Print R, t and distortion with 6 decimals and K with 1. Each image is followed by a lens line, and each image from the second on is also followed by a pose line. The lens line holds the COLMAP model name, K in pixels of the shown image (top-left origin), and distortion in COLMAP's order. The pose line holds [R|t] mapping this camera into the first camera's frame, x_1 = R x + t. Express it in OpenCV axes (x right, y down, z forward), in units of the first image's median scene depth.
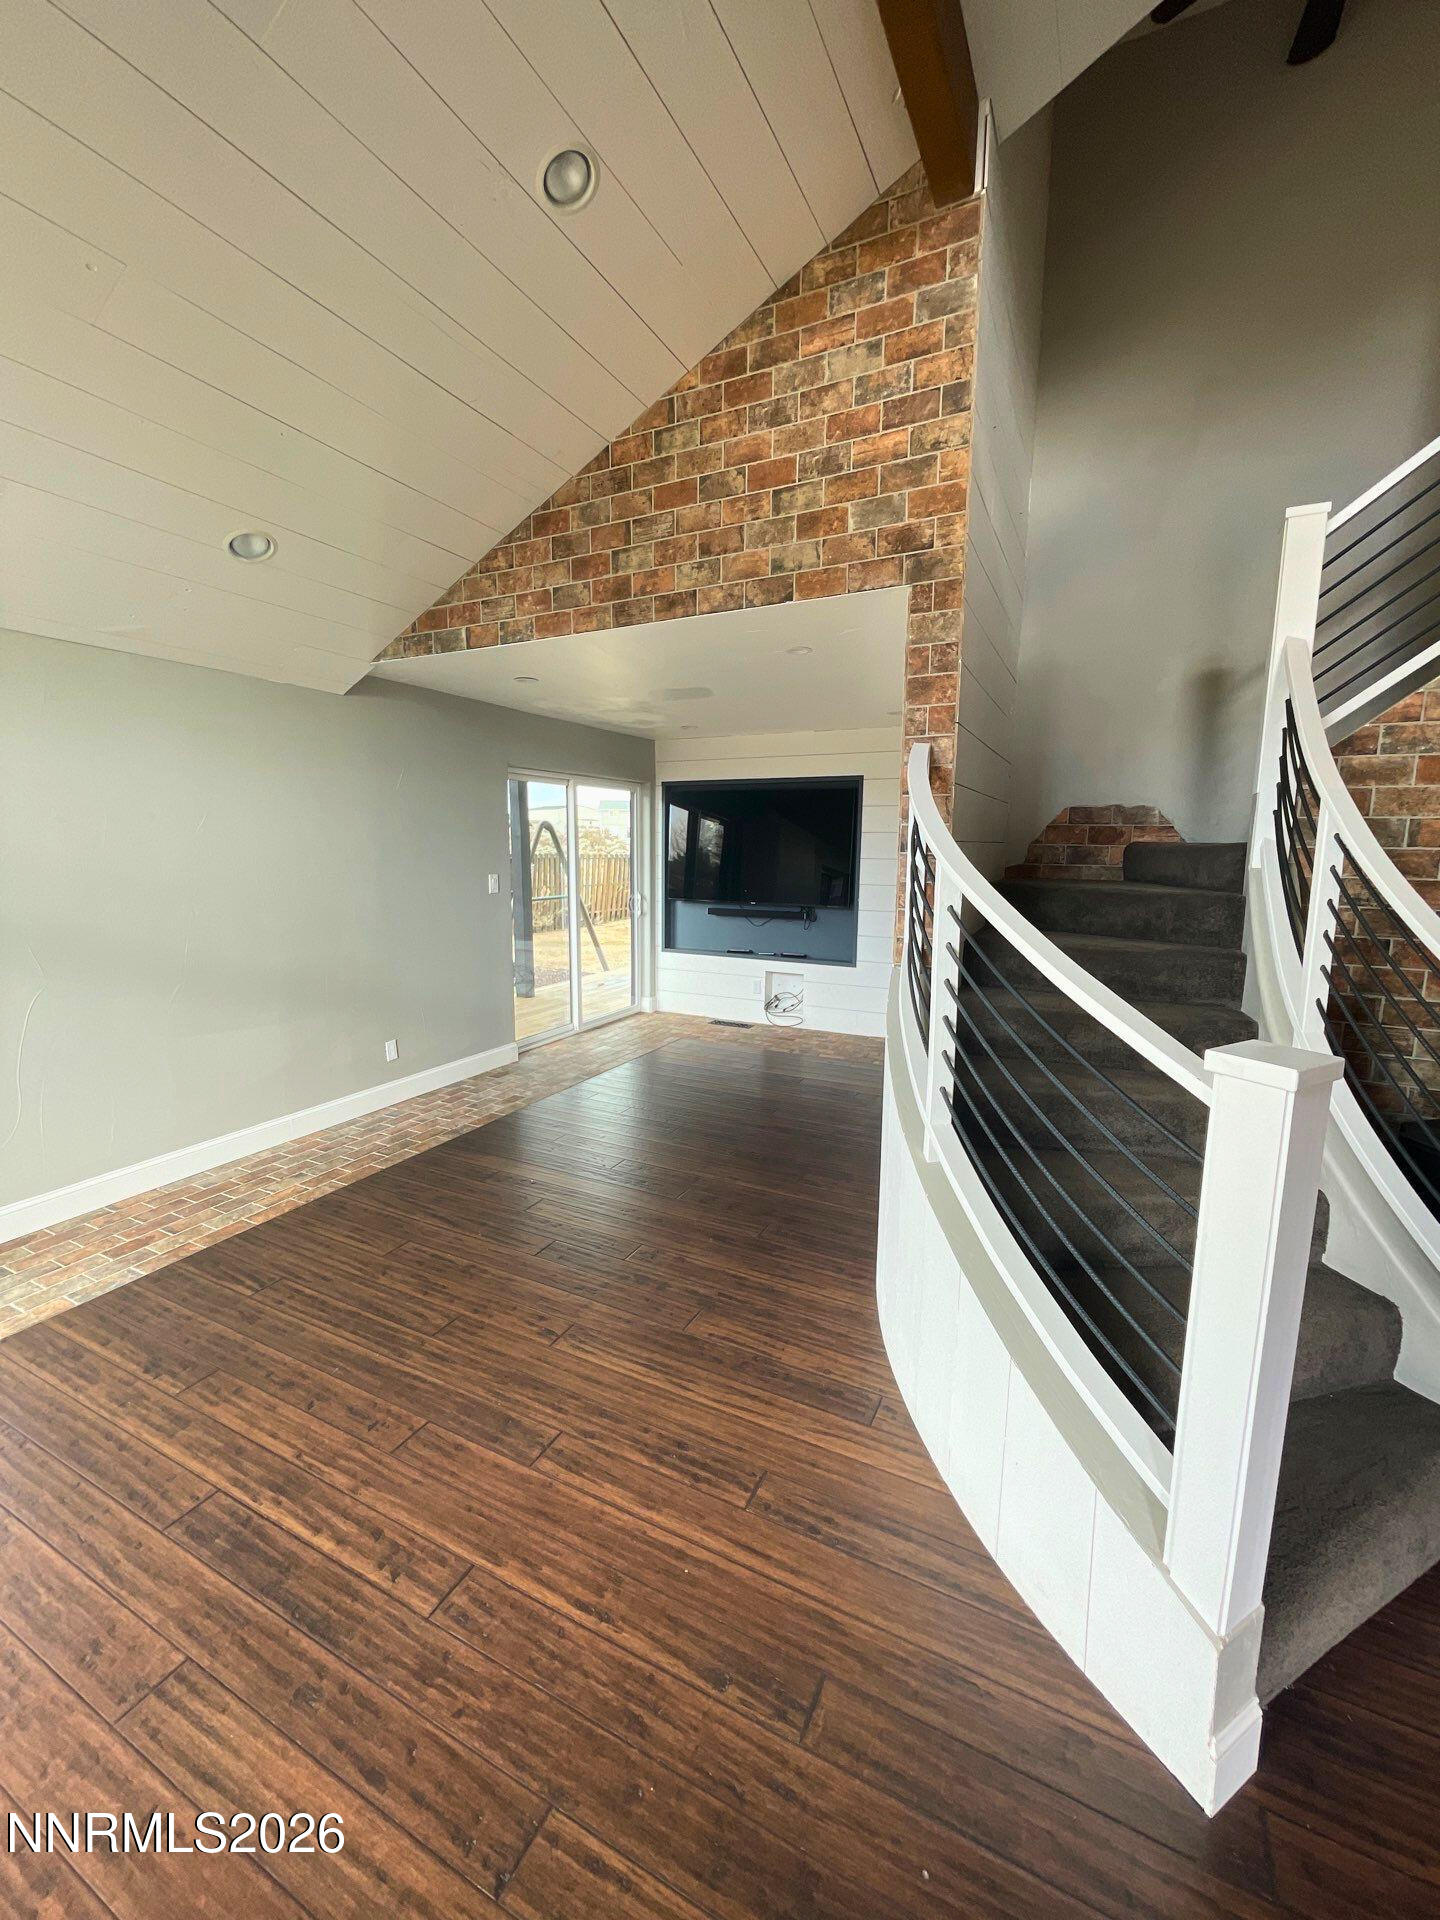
lens RADIAL K [[771.1, 0, 718.3], [0, 771.1, 960.2], [0, 0, 1]] dist [-0.004222, -0.000310]
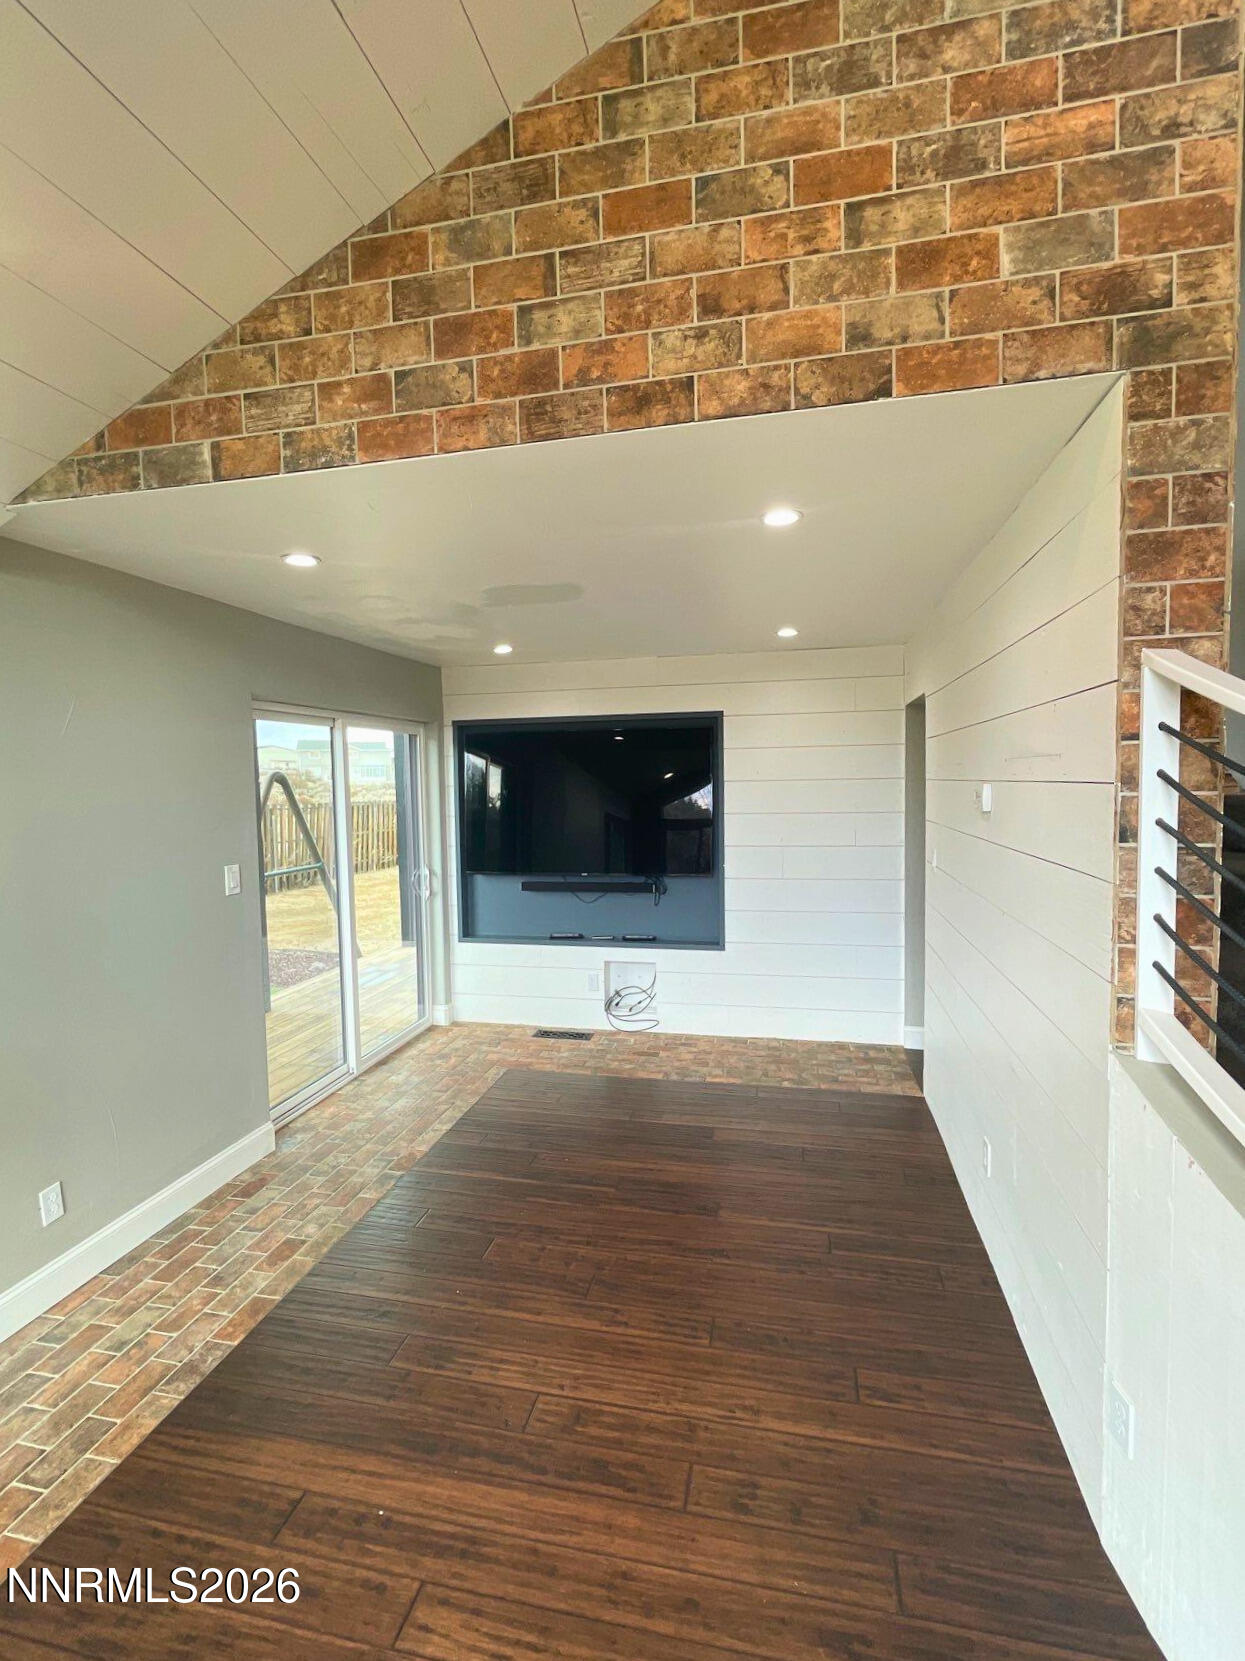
lens RADIAL K [[777.2, 0, 625.0], [0, 777.2, 829.1], [0, 0, 1]] dist [-0.000532, -0.001614]
pose [[0.969310, -0.039928, 0.242576, -0.227655], [0.060989, 0.994932, -0.079942, -0.120683], [-0.238155, 0.092283, 0.966833, 0.515793]]
